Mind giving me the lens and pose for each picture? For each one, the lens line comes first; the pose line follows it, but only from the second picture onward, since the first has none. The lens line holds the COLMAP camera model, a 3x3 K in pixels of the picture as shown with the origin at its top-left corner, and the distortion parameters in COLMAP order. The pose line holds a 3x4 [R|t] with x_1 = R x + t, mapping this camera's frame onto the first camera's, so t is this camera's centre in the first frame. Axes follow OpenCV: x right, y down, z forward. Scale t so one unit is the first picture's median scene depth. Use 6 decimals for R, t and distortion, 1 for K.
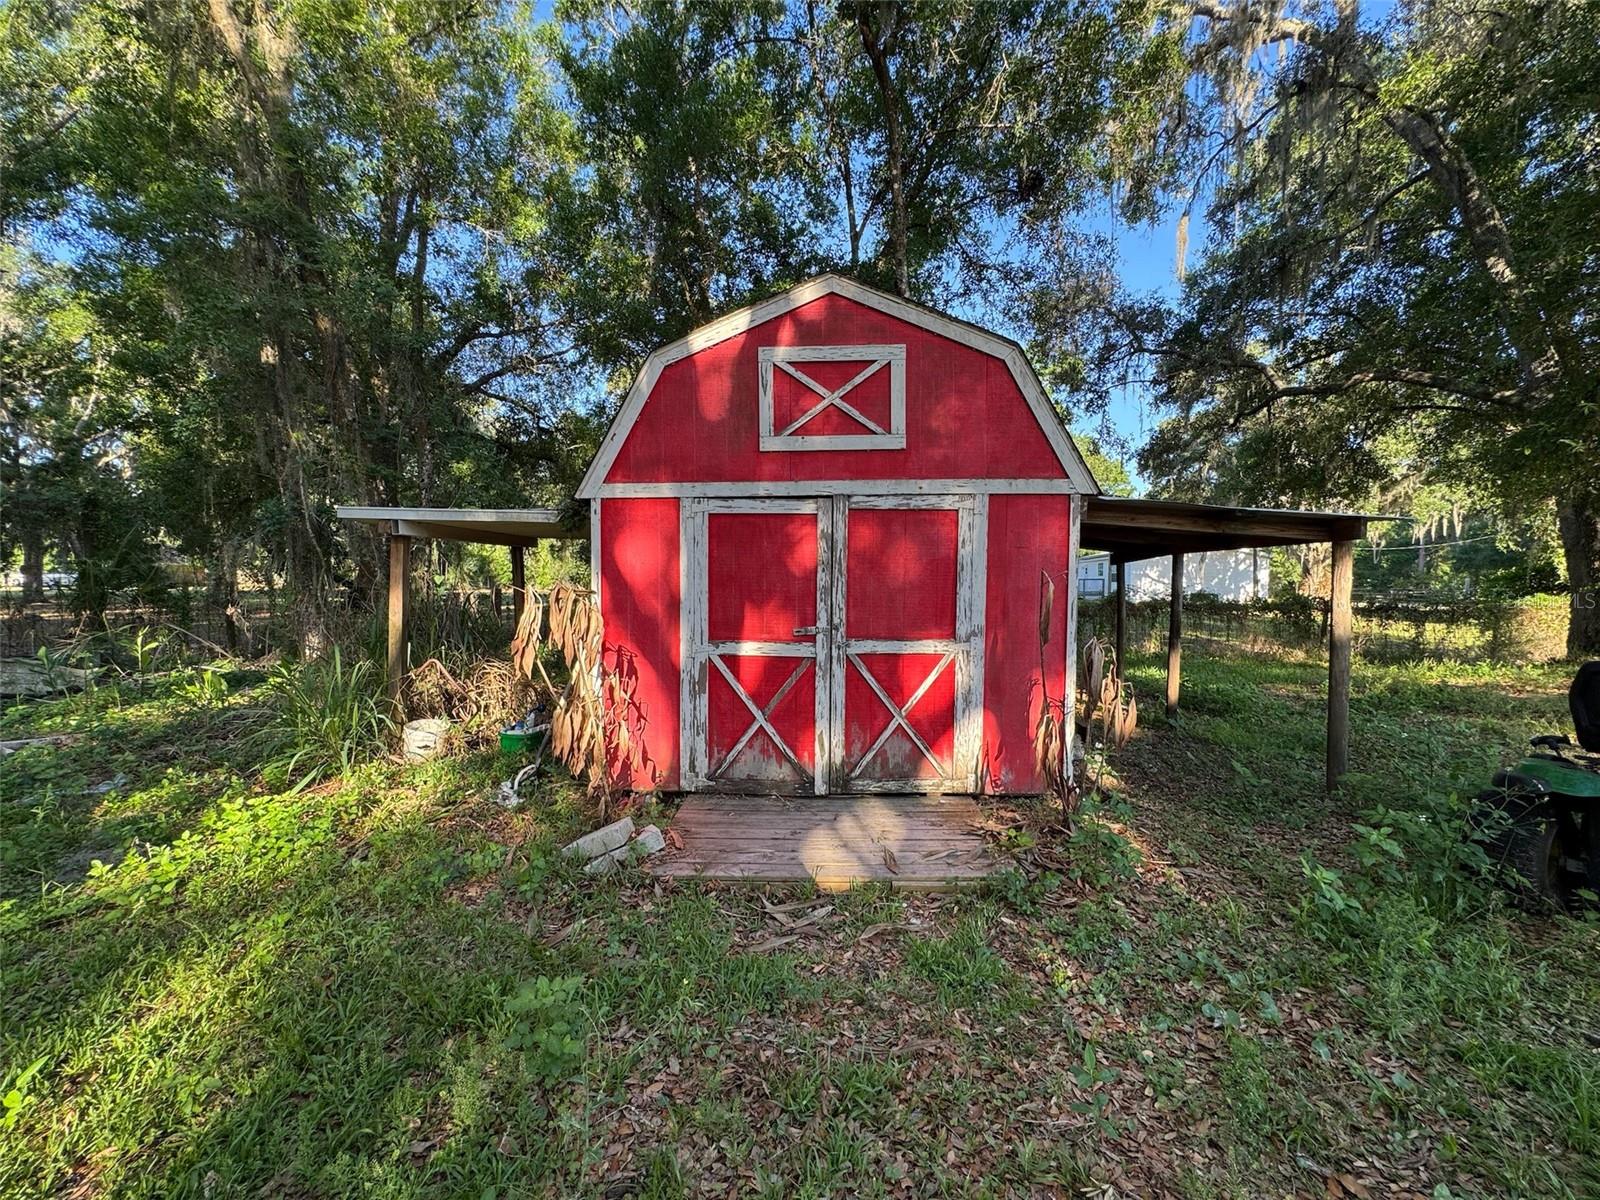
lens RADIAL K [[641.4, 0, 799.5], [0, 641.4, 599.2], [0, 0, 1]] dist [-0.001098, -0.000186]
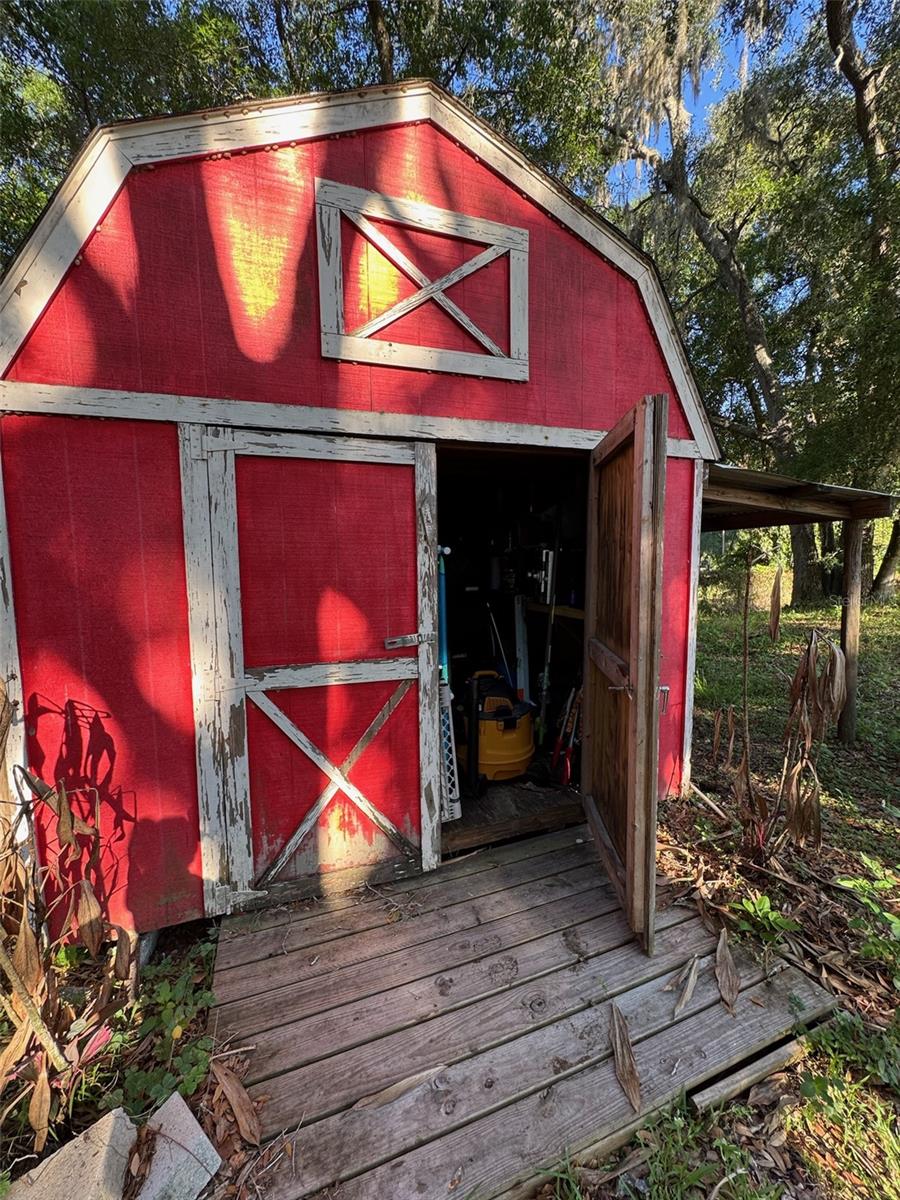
lens RADIAL K [[481.1, 0, 450.1], [0, 481.1, 598.2], [0, 0, 1]] dist [-0.001098, -0.000186]
pose [[0.919598, -0.049077, 0.389784, -0.138763], [0.030096, 0.998051, 0.054659, -0.021454], [-0.391707, -0.038534, 0.919283, 0.517718]]
